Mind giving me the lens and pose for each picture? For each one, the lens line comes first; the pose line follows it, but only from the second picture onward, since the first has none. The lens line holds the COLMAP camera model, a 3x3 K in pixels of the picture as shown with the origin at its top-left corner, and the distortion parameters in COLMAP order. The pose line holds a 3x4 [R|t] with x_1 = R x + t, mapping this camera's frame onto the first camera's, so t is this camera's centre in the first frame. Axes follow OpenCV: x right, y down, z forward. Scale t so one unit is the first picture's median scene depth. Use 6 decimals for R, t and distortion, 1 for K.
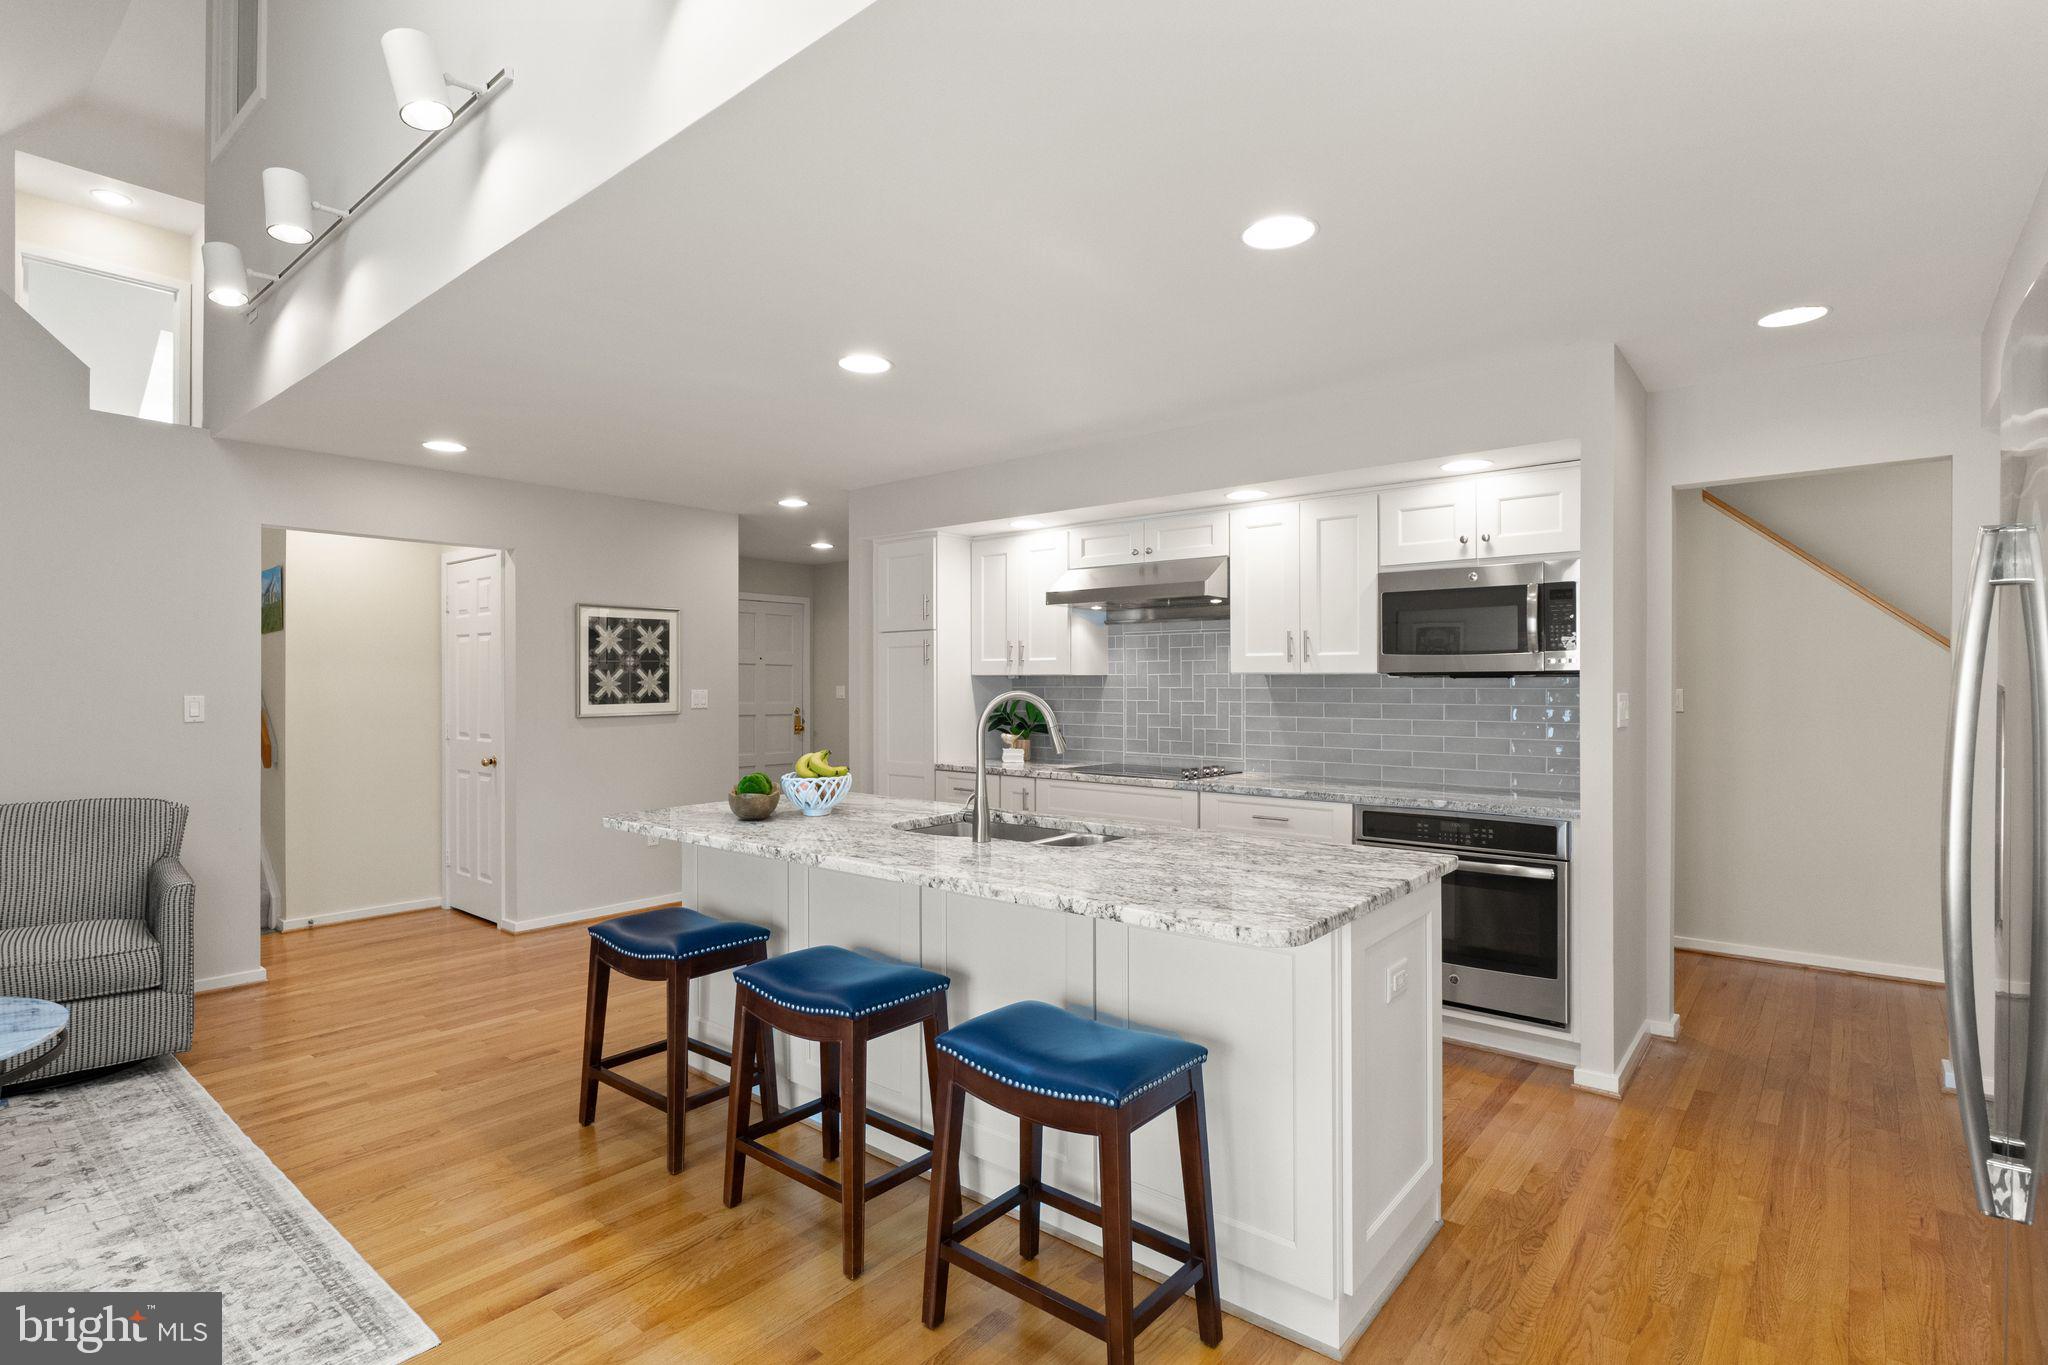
lens RADIAL K [[974.9, 0, 1024.0], [0, 974.9, 682.5], [0, 0, 1]] dist [-0.025152, -0.000380]
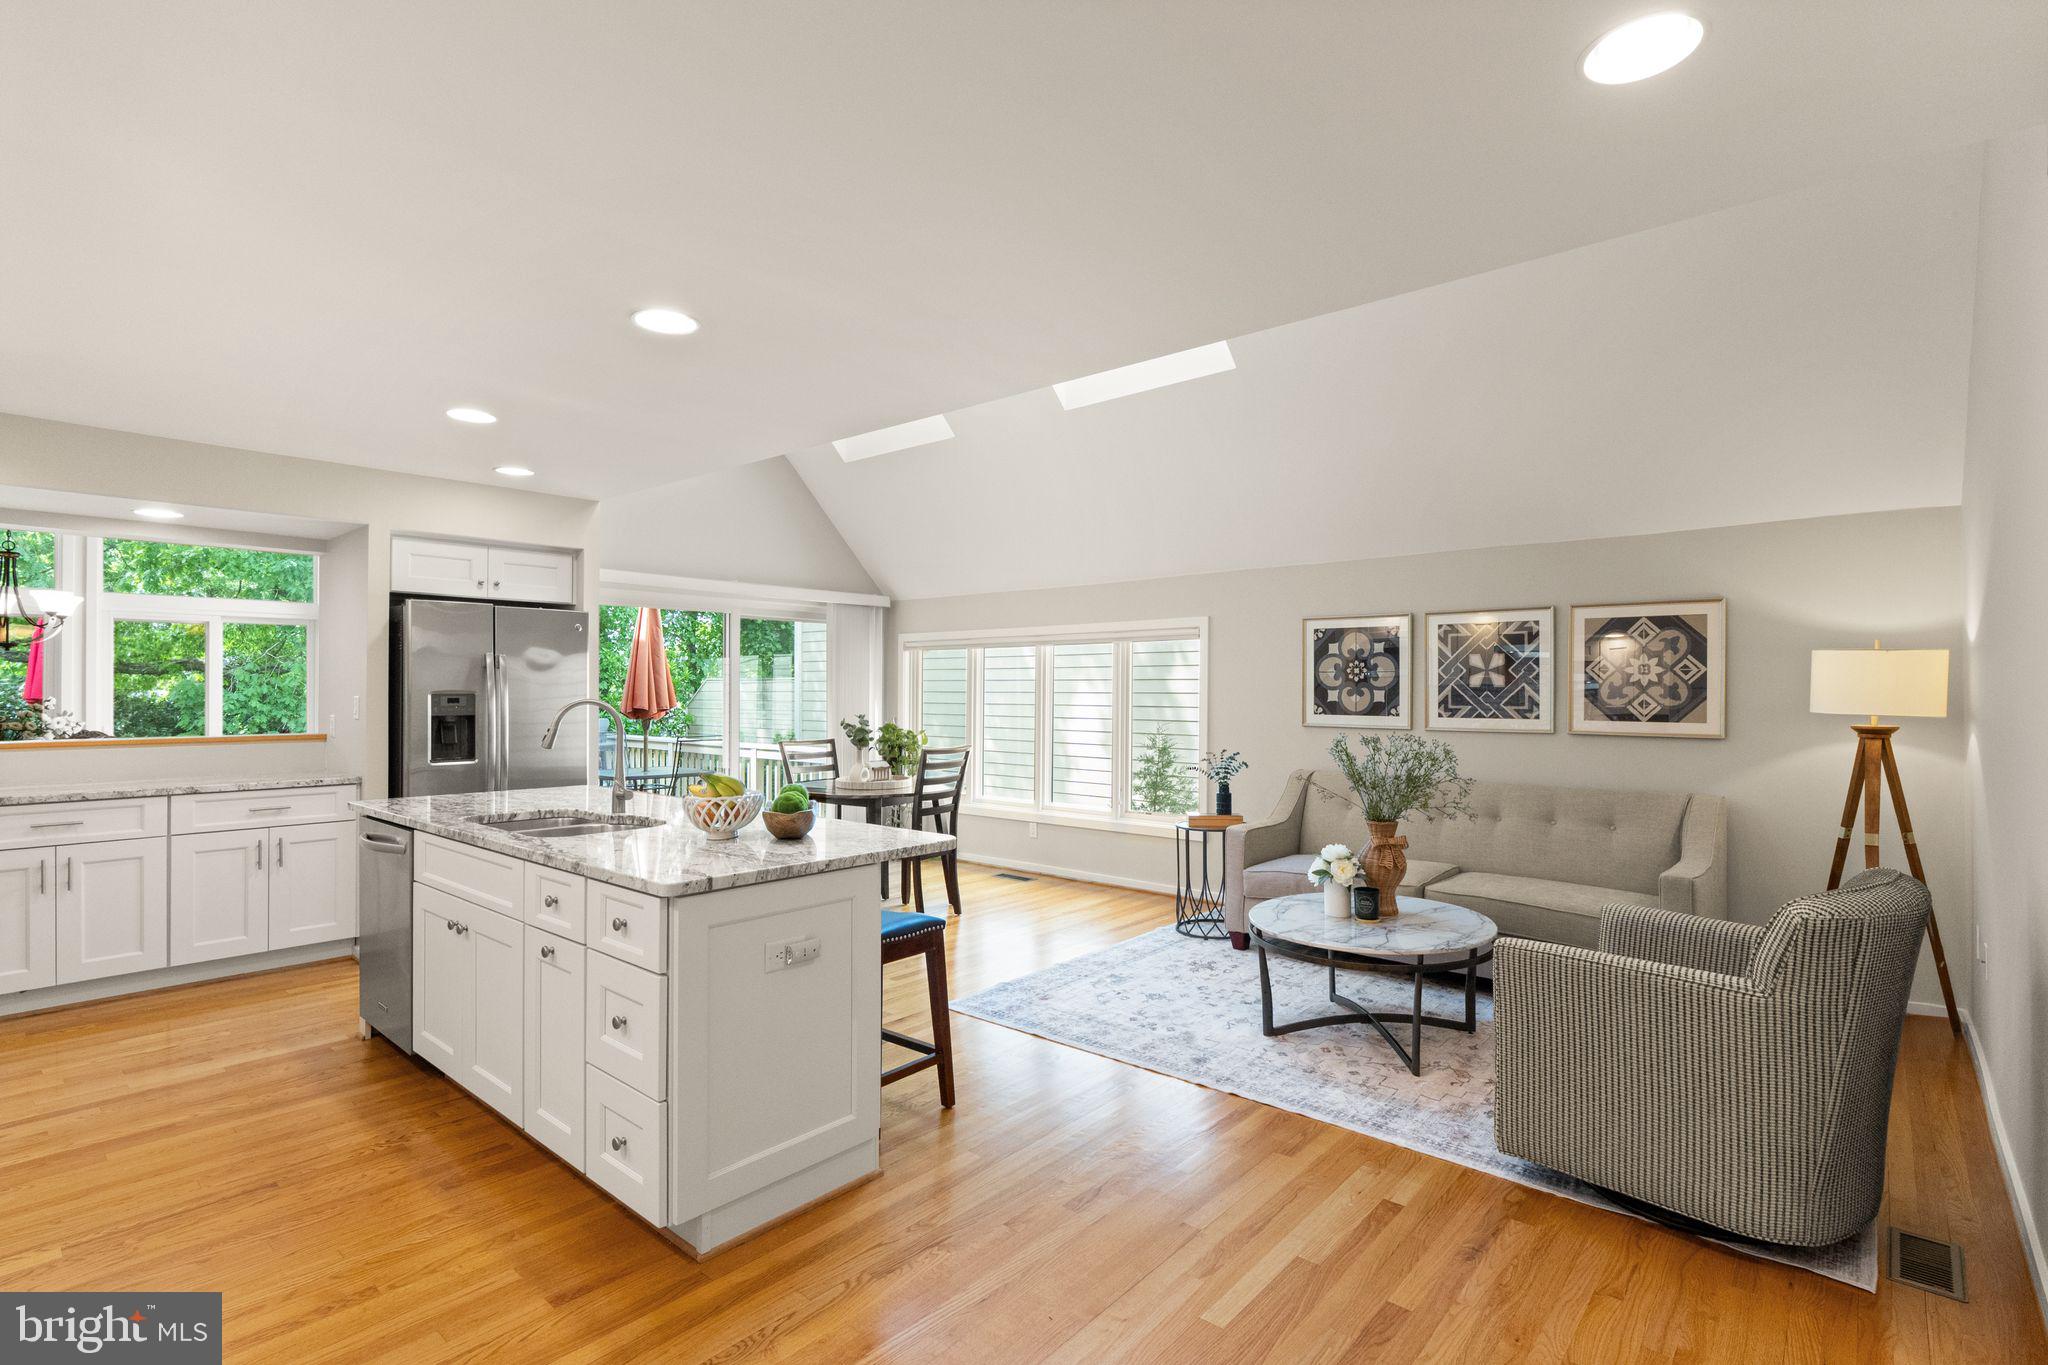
lens RADIAL K [[977.7, 0, 1035.4], [0, 977.7, 683.4], [0, 0, 1]] dist [-0.001226, -0.000873]
pose [[-0.999886, -0.002052, 0.014927, -0.563055], [-0.002147, 0.999978, -0.006334, -0.005186], [-0.014913, -0.006365, -0.999869, 2.079356]]
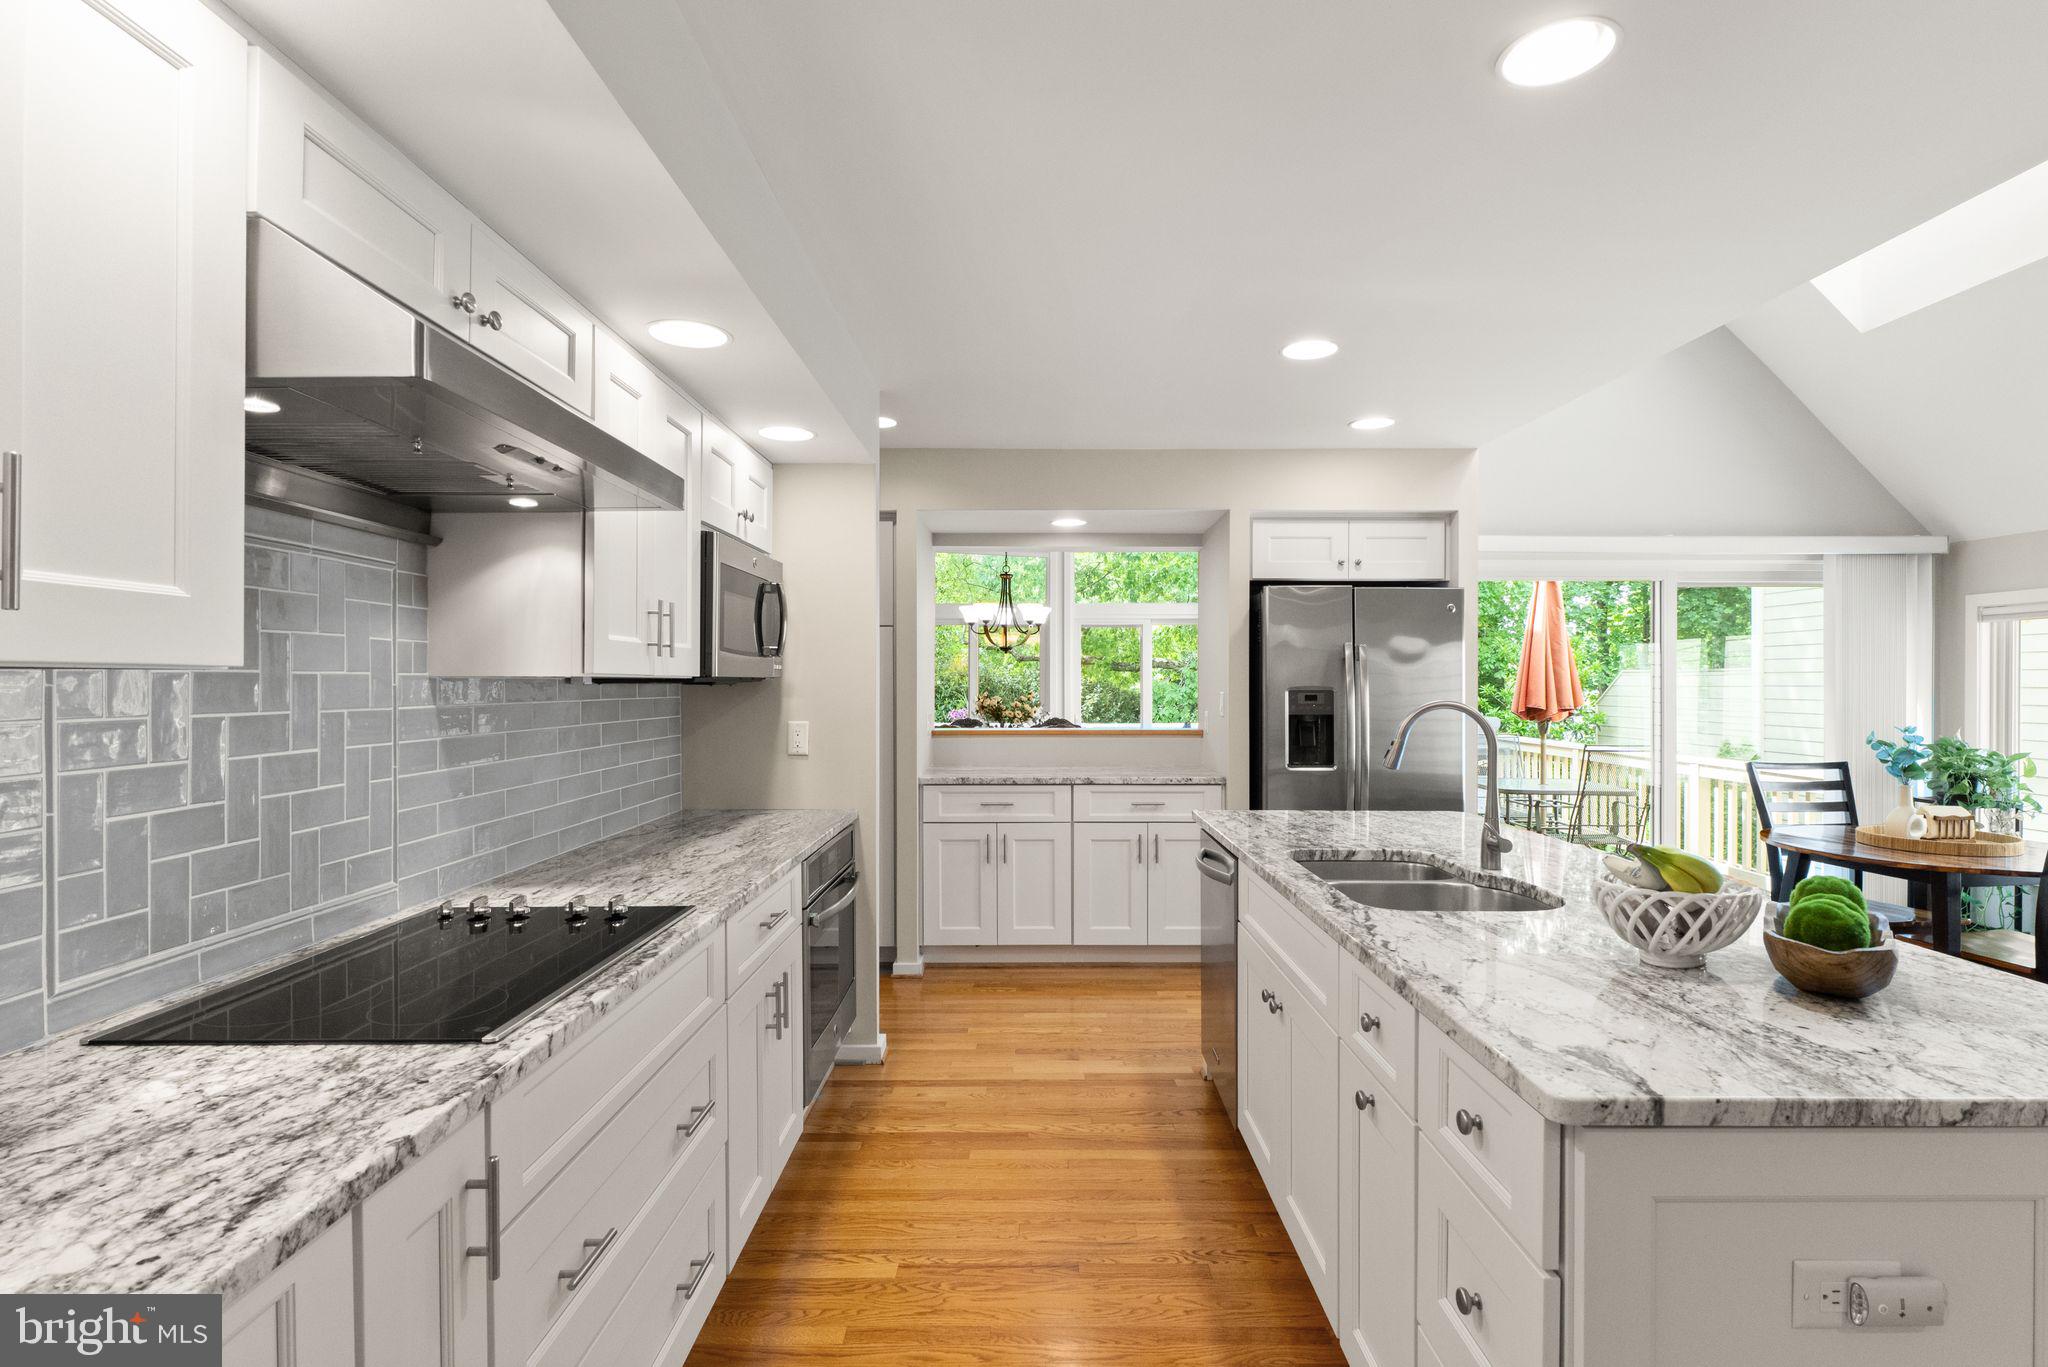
lens RADIAL K [[977.7, 0, 1035.4], [0, 977.7, 684.4], [0, 0, 1]] dist [-0.001226, -0.000873]
pose [[-0.638625, -0.003023, 0.769512, -0.413978], [-0.000550, 0.999994, 0.003472, -0.009603], [-0.769518, 0.001794, -0.638623, 1.687825]]
